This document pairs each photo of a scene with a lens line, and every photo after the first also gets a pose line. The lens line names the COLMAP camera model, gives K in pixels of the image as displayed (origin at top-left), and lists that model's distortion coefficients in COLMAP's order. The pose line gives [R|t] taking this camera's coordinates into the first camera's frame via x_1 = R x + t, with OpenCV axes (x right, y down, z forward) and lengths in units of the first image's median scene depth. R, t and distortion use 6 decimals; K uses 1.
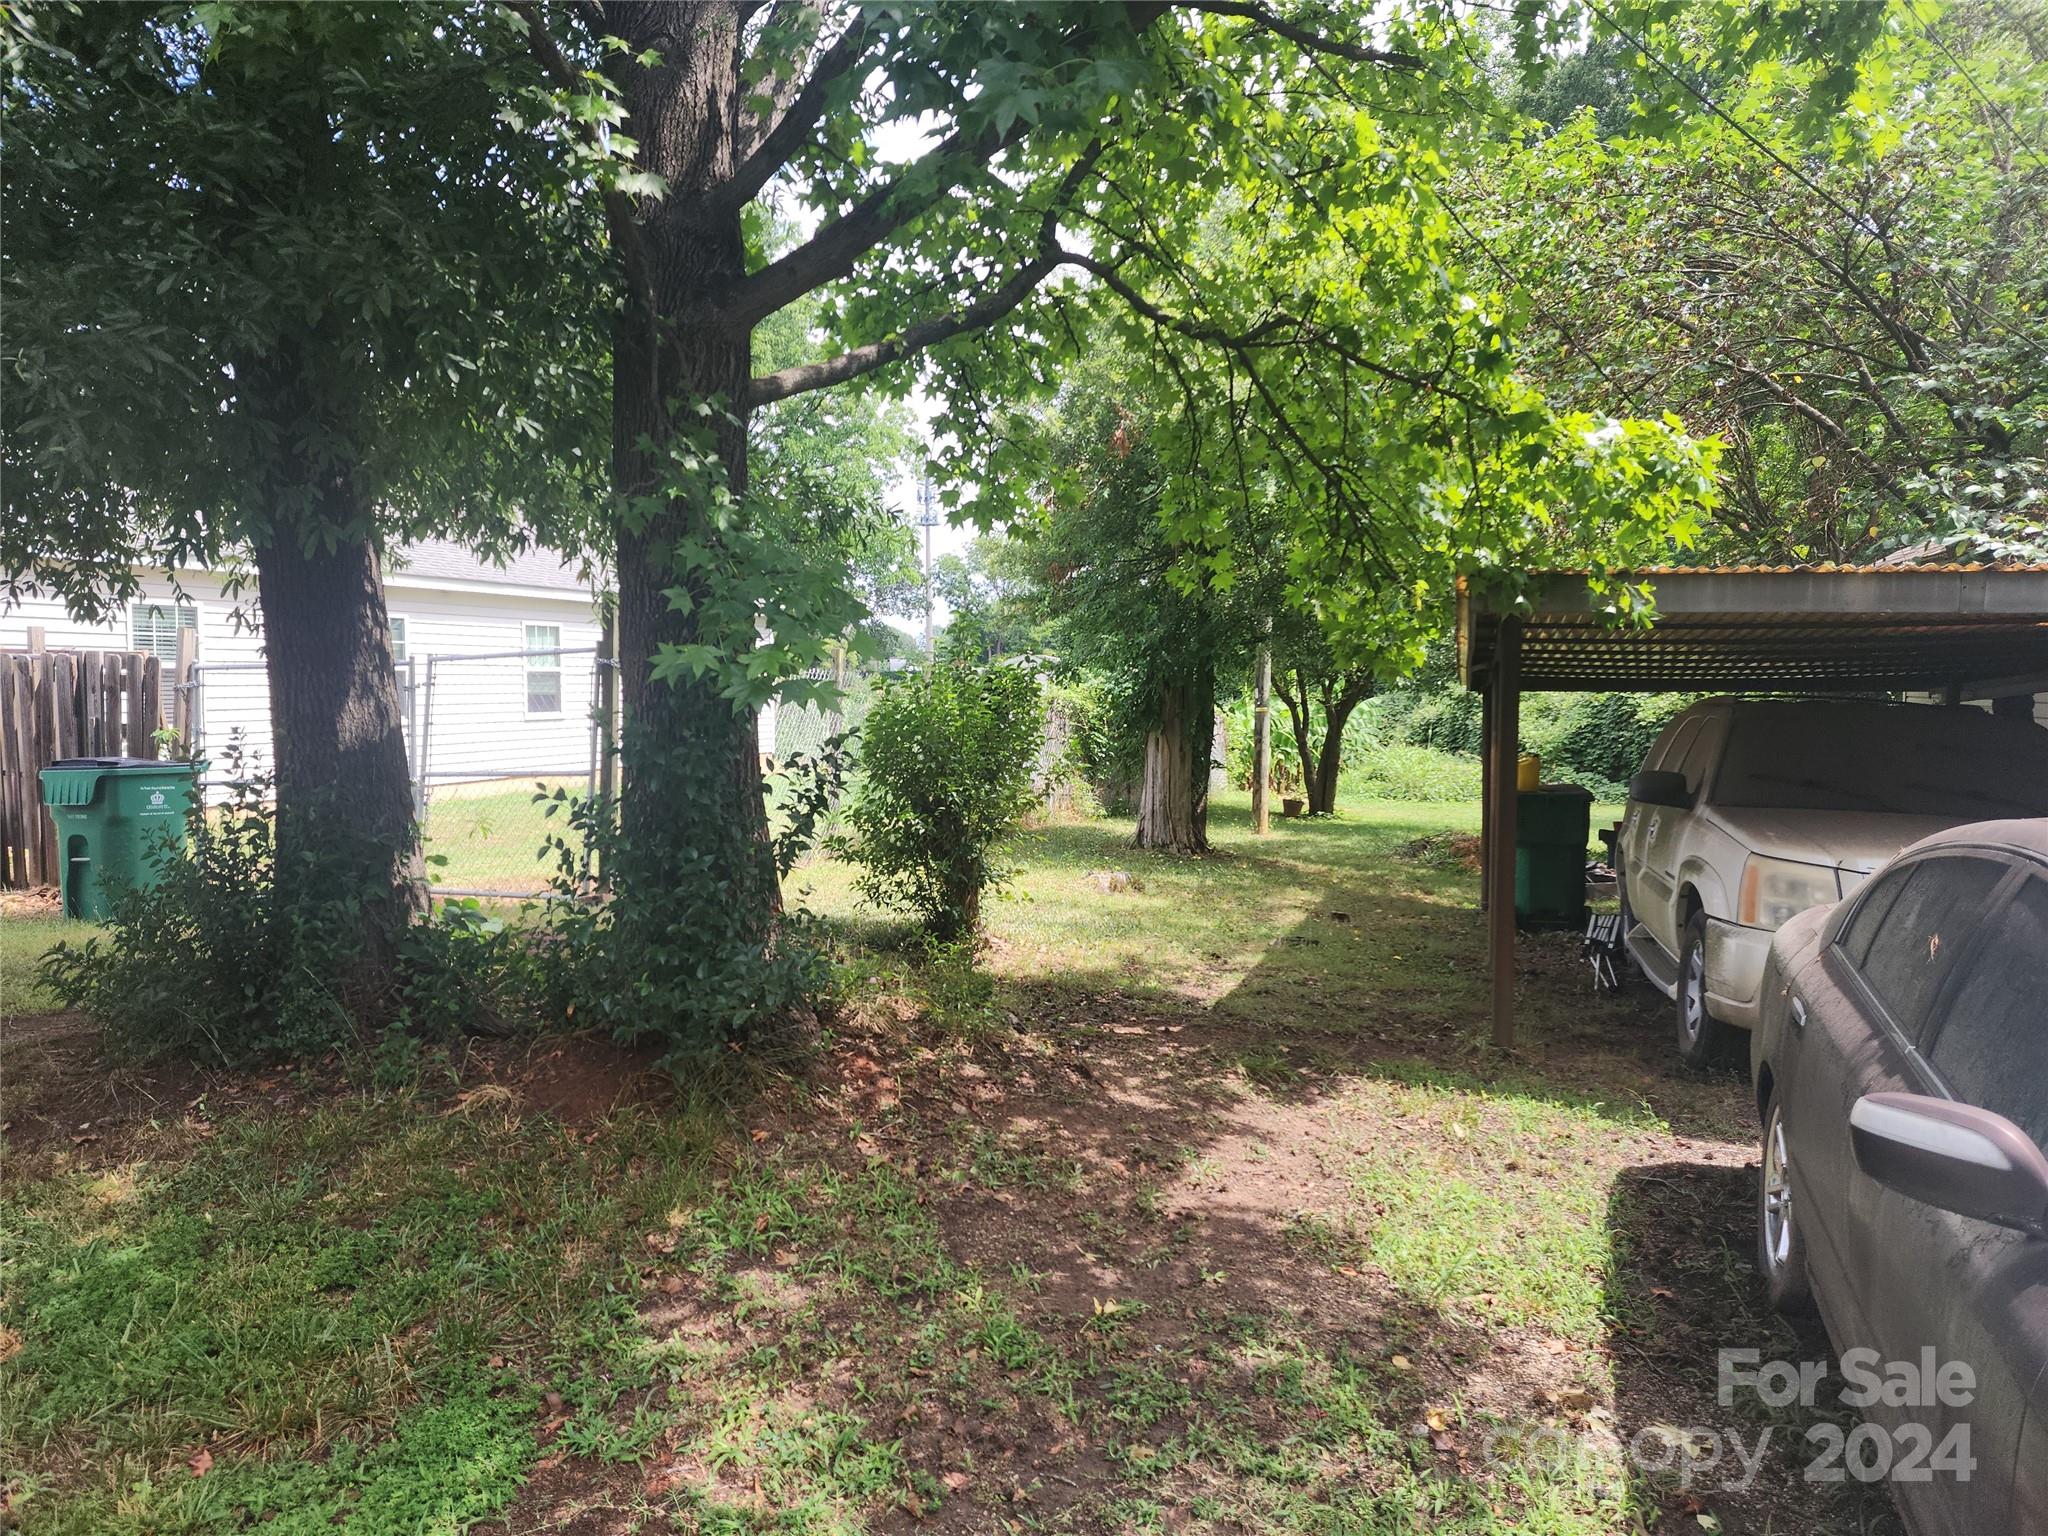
lens RADIAL K [[1382.8, 0, 1019.7], [0, 1382.8, 766.5], [0, 0, 1]] dist [0.045430, -0.002643]
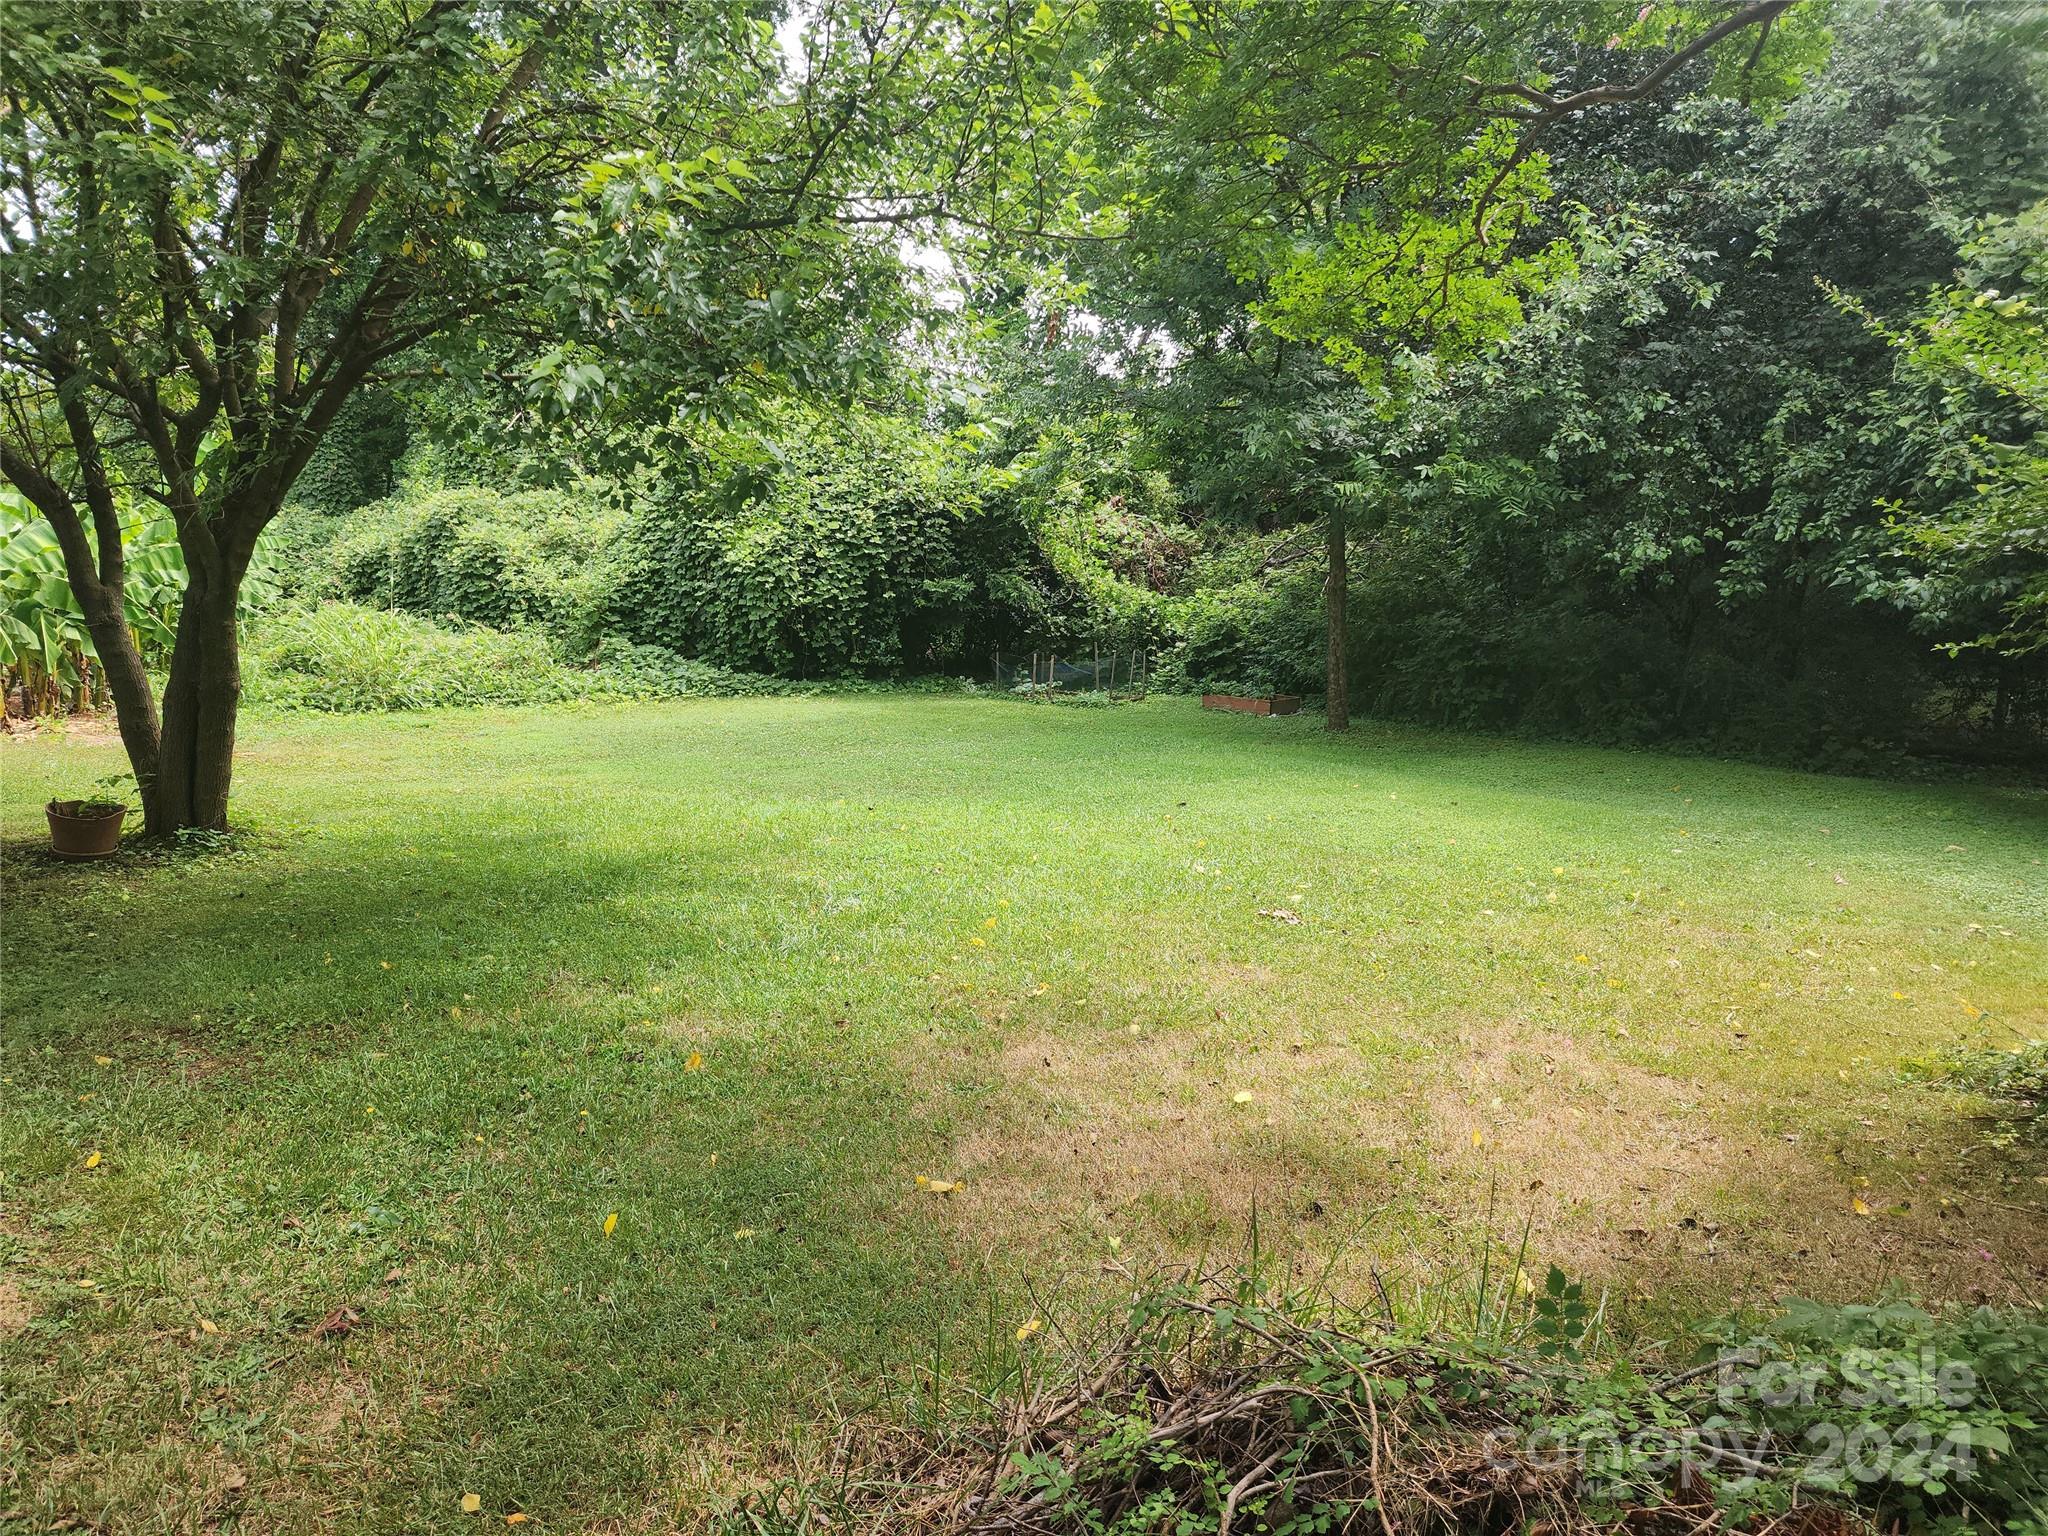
lens RADIAL K [[1382.8, 0, 1017.9], [0, 1382.8, 778.7], [0, 0, 1]] dist [0.045430, -0.002643]
pose [[0.727309, -0.095533, 0.679628, 0.092077], [0.013069, 0.992013, 0.125458, -0.013004], [-0.686185, -0.082365, 0.722749, 0.425043]]
